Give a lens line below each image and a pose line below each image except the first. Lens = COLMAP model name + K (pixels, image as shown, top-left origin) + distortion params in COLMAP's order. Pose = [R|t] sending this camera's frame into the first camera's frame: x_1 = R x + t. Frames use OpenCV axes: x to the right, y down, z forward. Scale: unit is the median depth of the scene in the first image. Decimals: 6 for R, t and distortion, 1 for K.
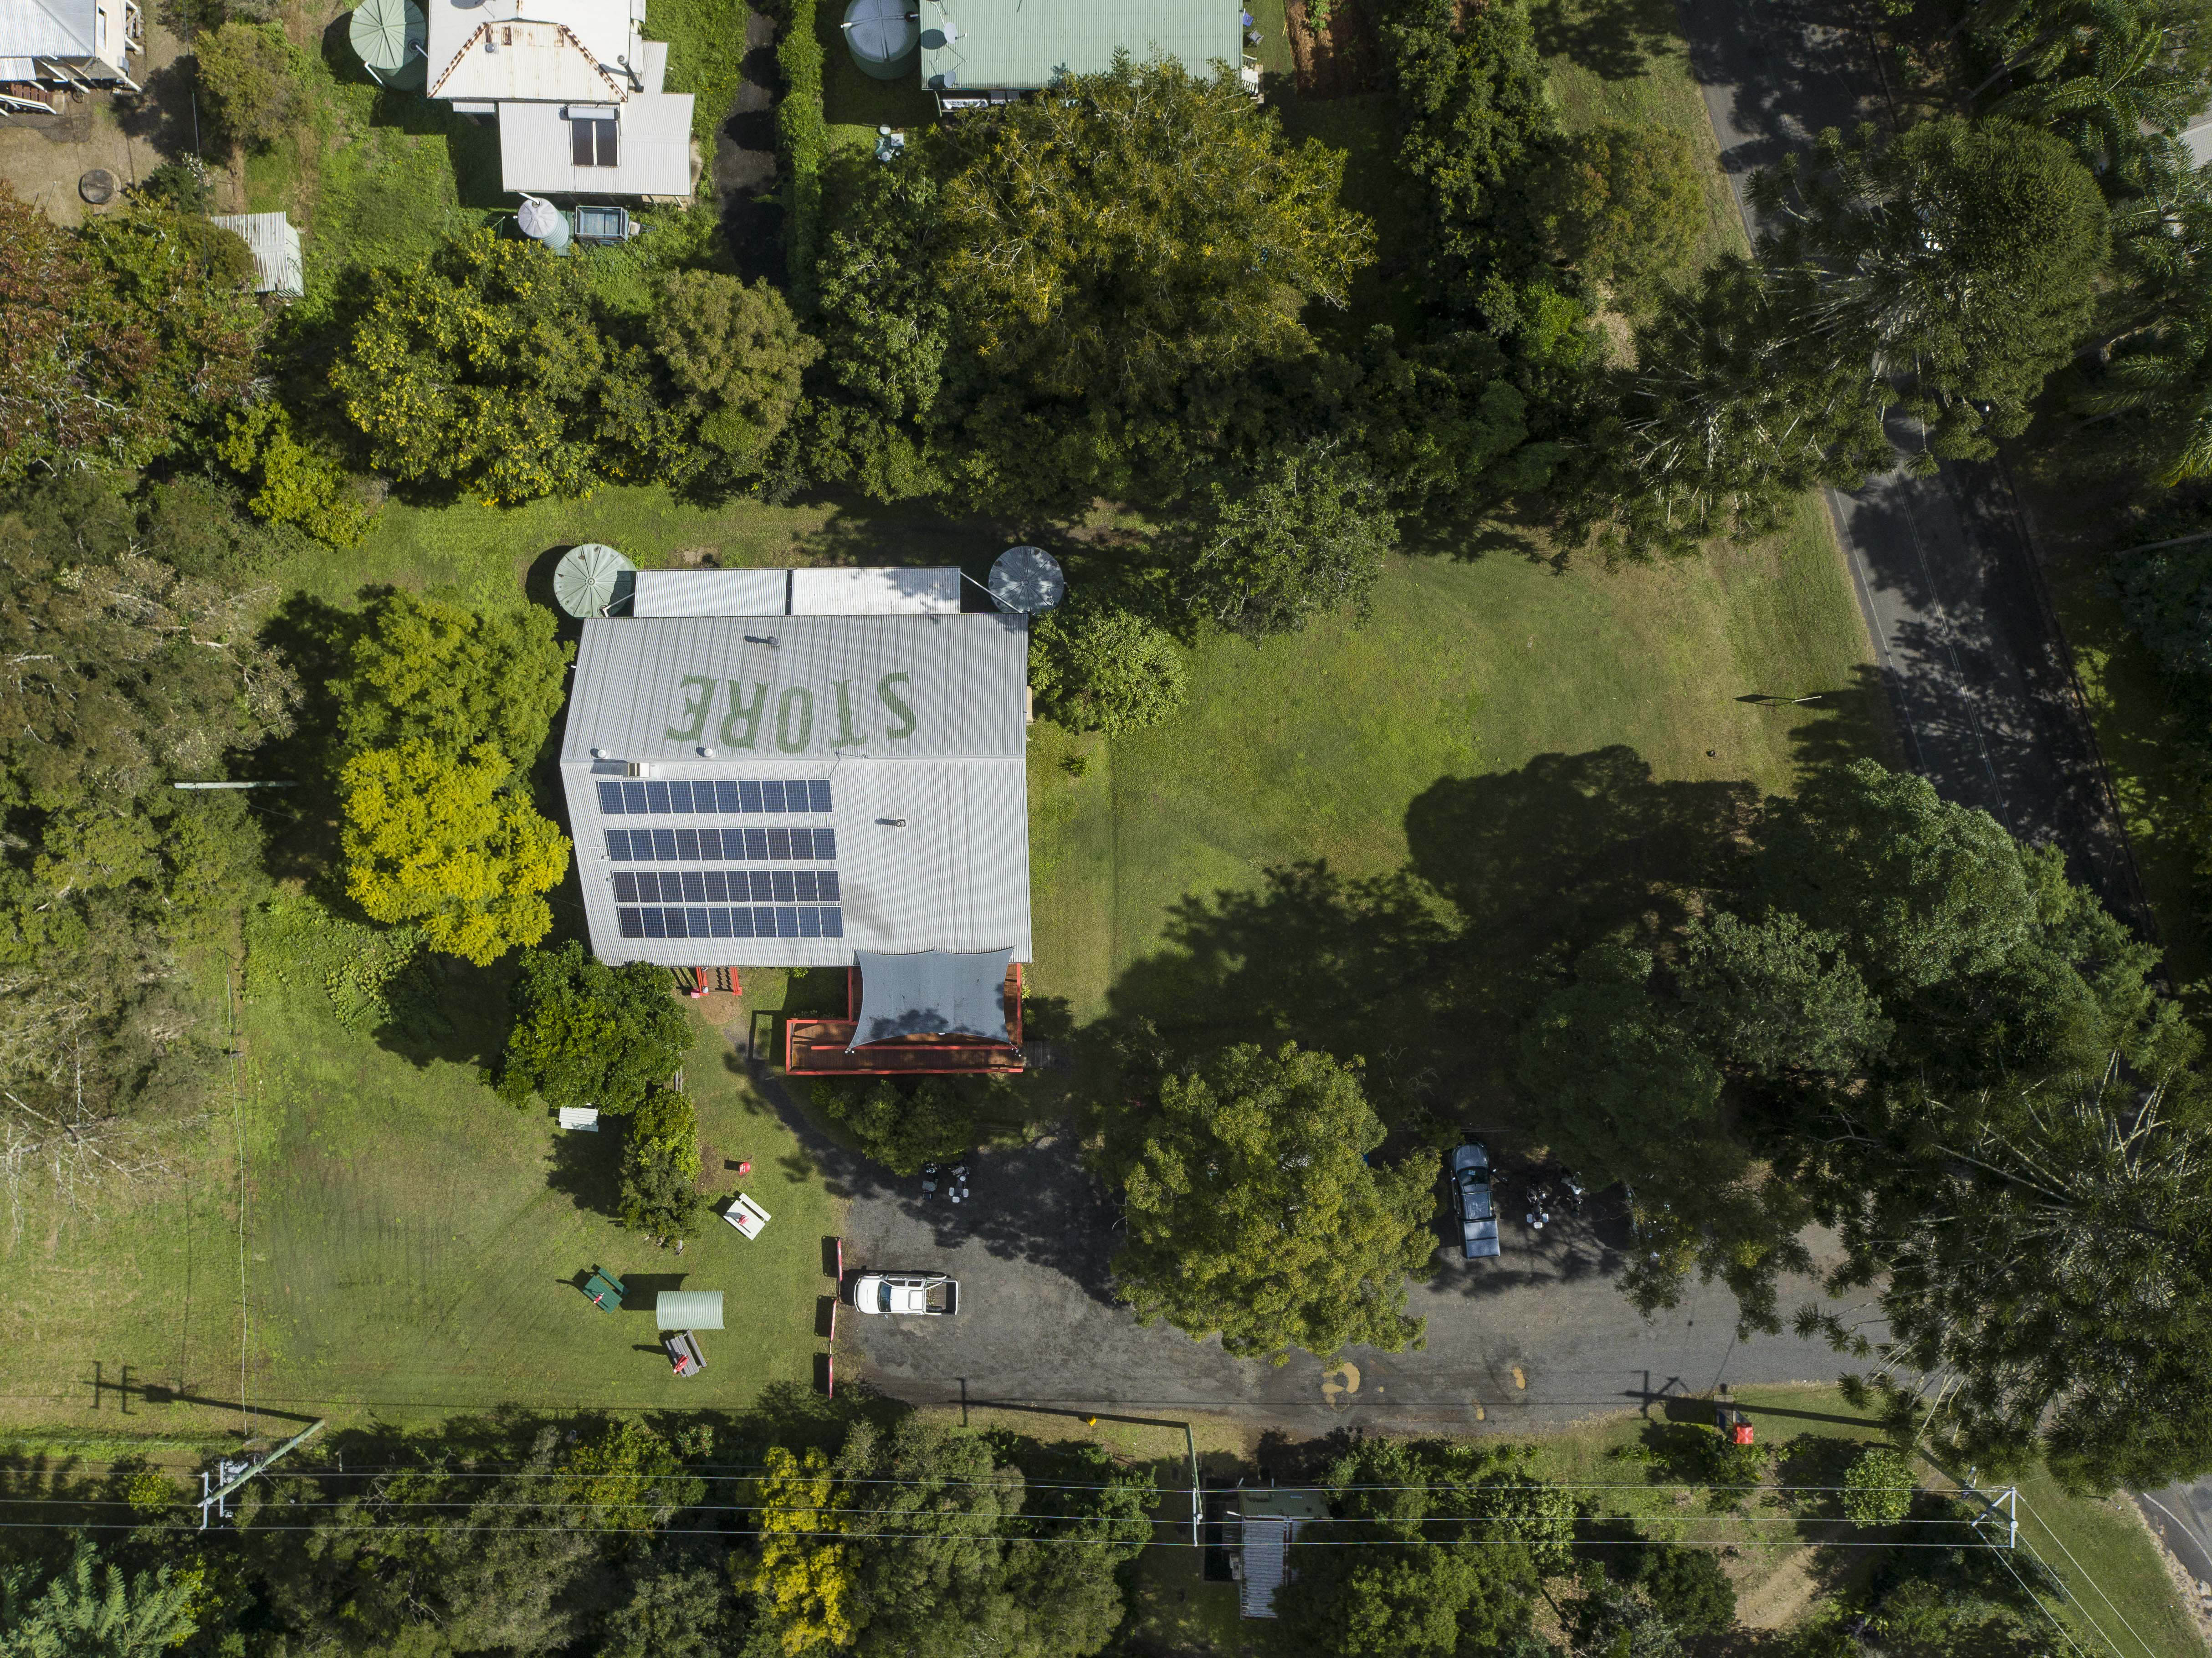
lens RADIAL K [[1655.8, 0, 1106.0], [0, 1655.8, 829.0], [0, 0, 1]] dist [-0.008851, 0.004349]
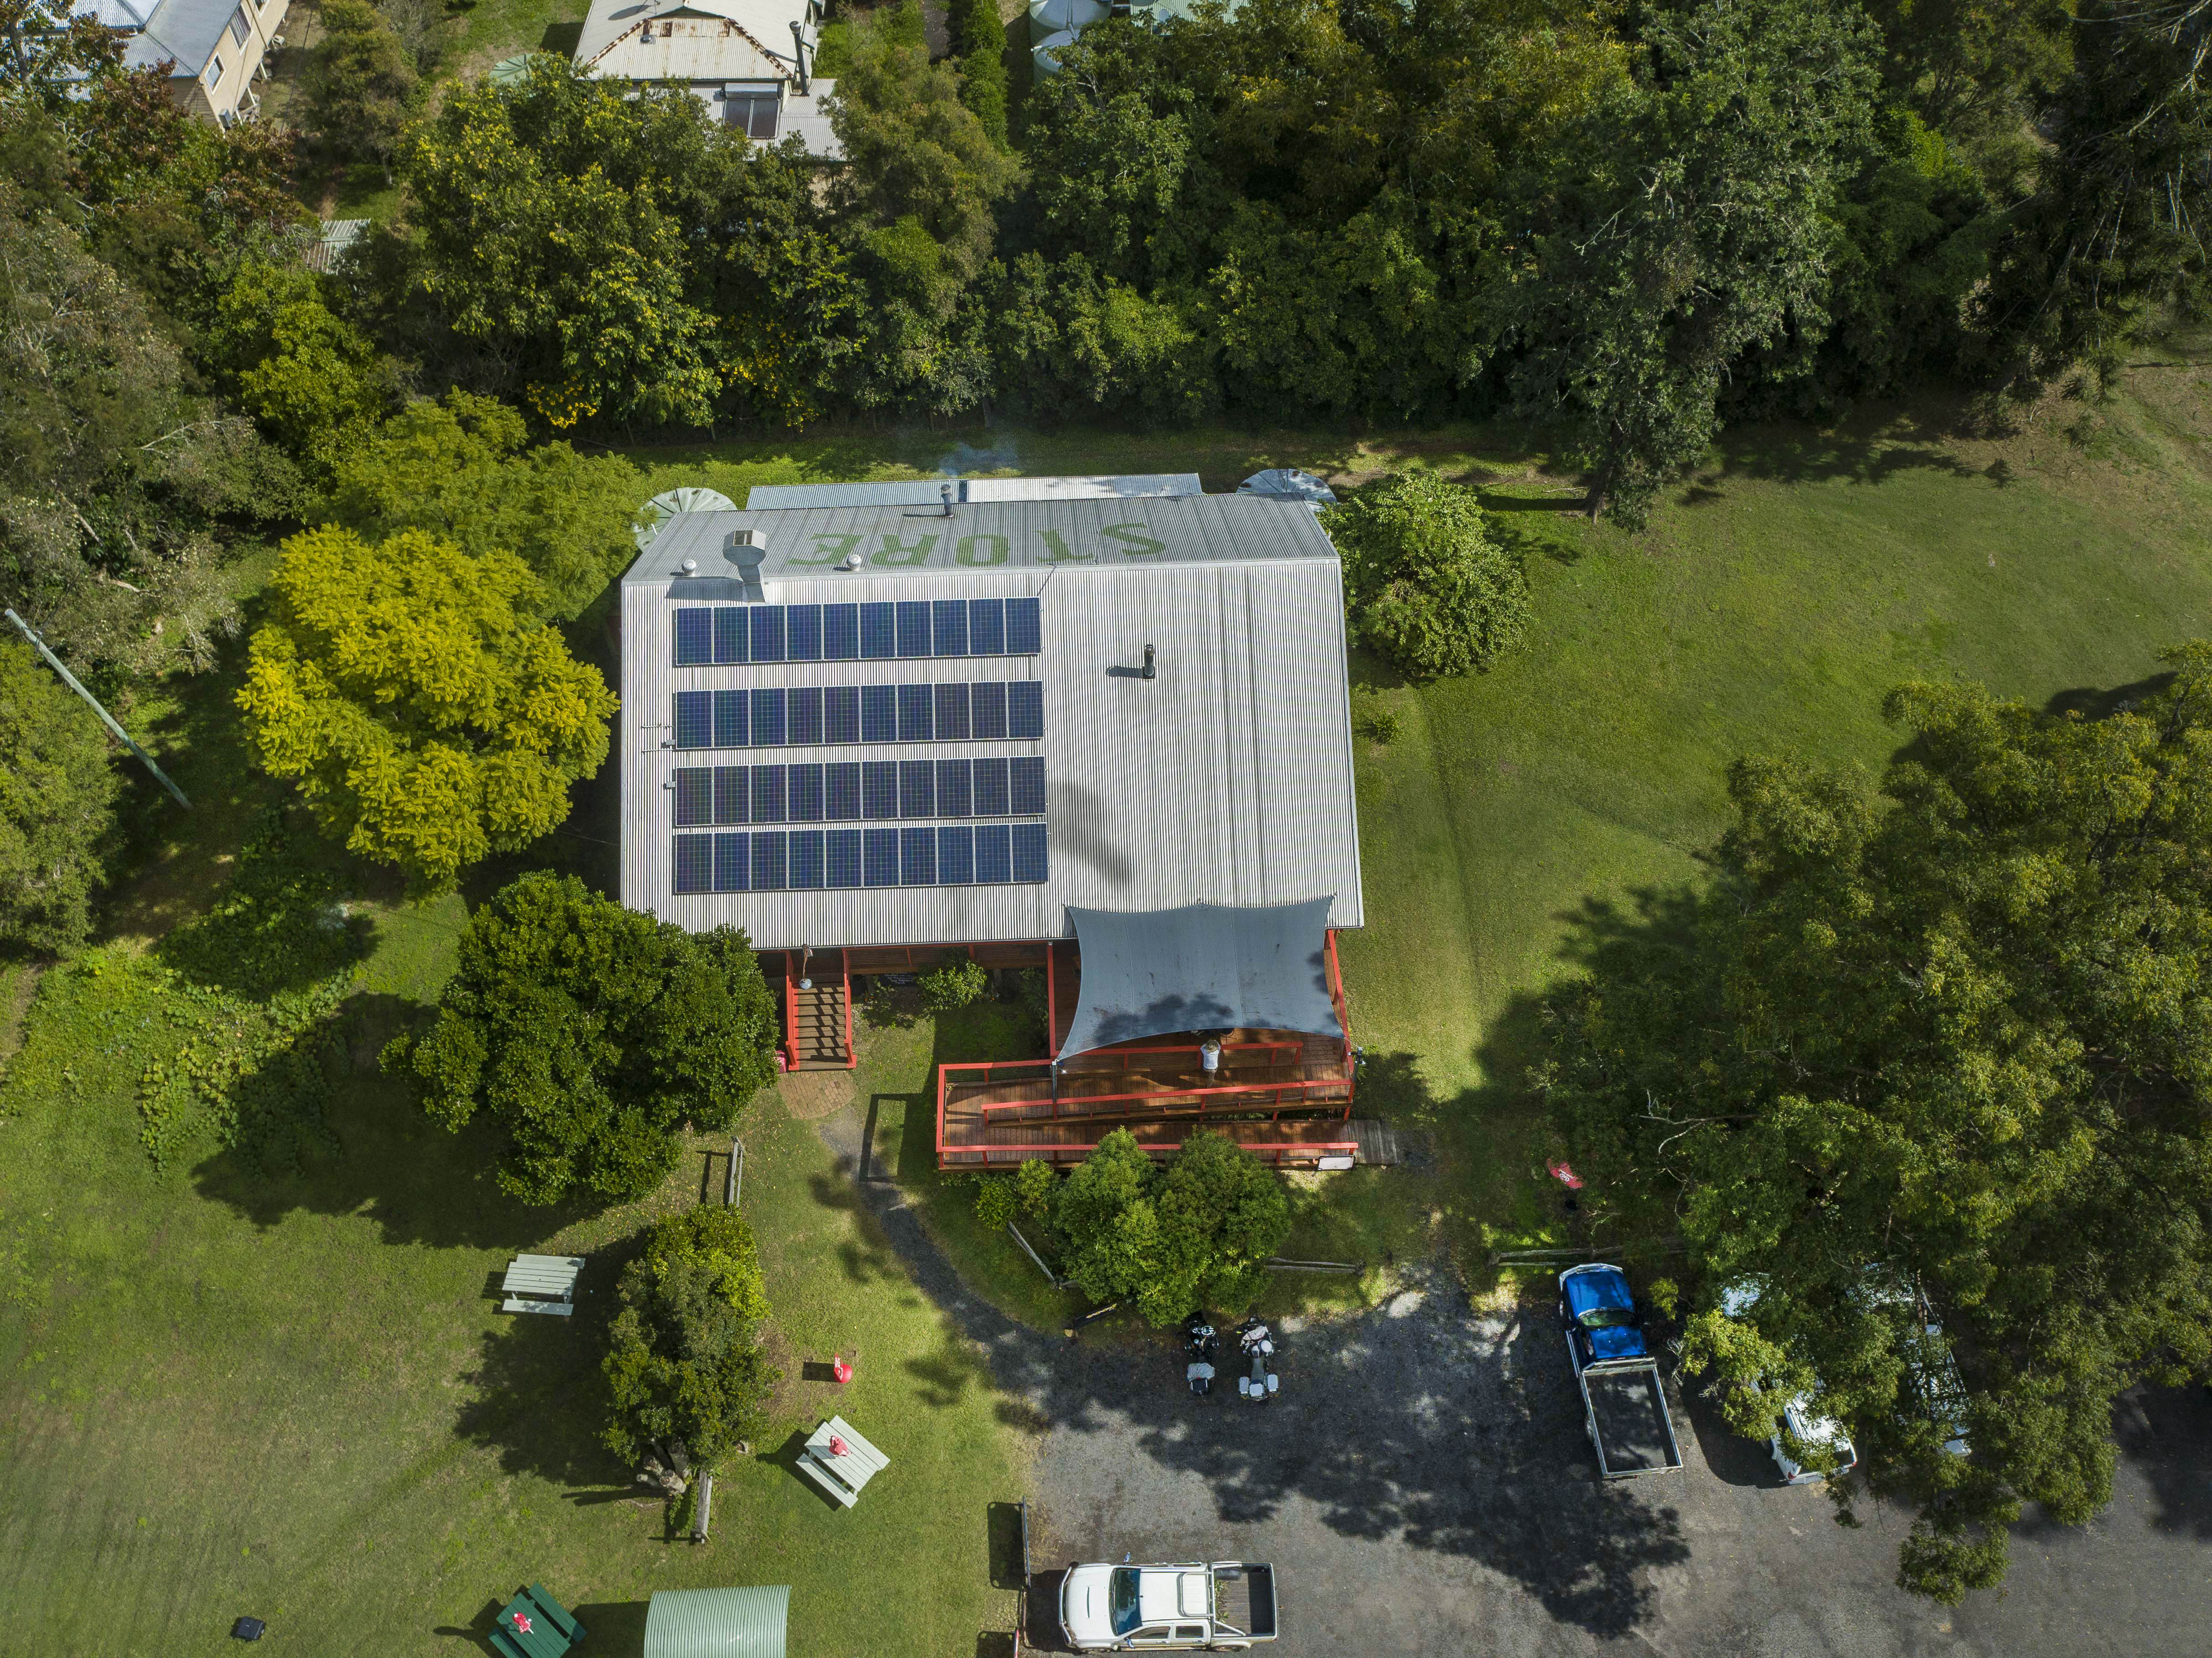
lens RADIAL K [[1655.8, 0, 1106.0], [0, 1655.8, 829.0], [0, 0, 1]] dist [-0.008851, 0.004349]
pose [[0.999330, -0.031590, 0.018486, -0.146416], [0.036439, 0.811177, -0.583664, 0.392997], [0.003443, 0.583947, 0.811785, 0.499489]]
